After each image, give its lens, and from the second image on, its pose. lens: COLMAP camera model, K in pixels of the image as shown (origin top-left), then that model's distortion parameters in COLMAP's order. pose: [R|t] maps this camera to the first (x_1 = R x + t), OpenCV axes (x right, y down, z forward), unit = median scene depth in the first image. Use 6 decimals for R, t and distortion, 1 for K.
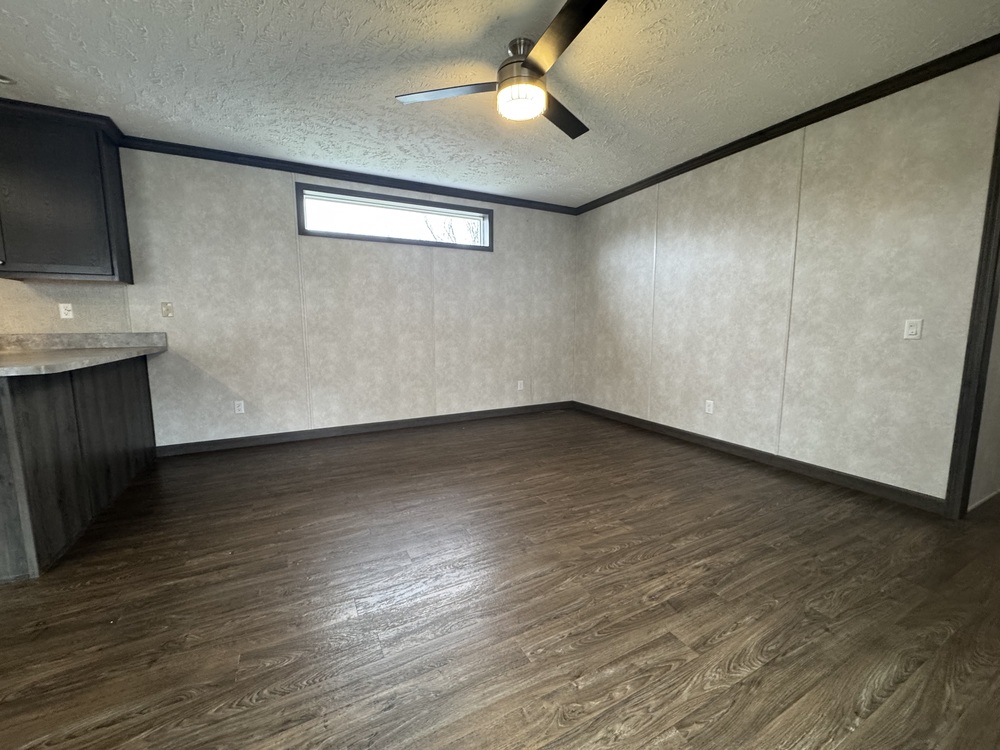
lens RADIAL K [[400.6, 0, 499.1], [0, 400.6, 376.3], [0, 0, 1]] dist [-0.004411, -0.000138]
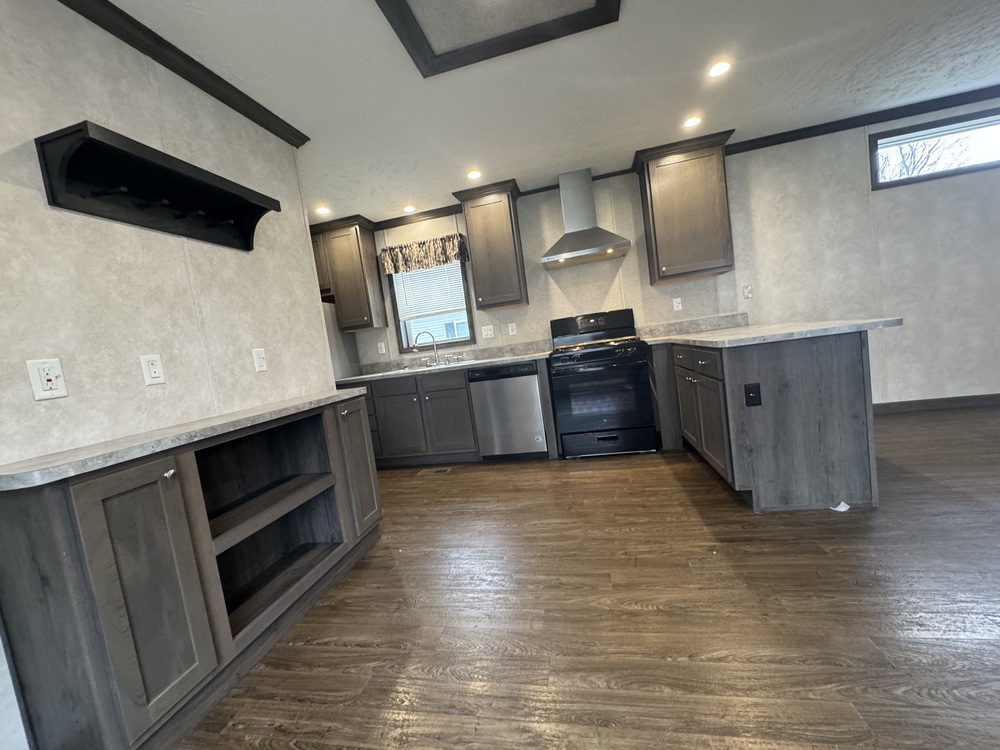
lens RADIAL K [[400.6, 0, 500.3], [0, 400.6, 374.7], [0, 0, 1]] dist [-0.004411, -0.000138]
pose [[0.758074, -0.049595, -0.650280, -0.703164], [0.052498, 0.998509, -0.014954, 0.047574], [0.650052, -0.022802, 0.759547, -0.327833]]
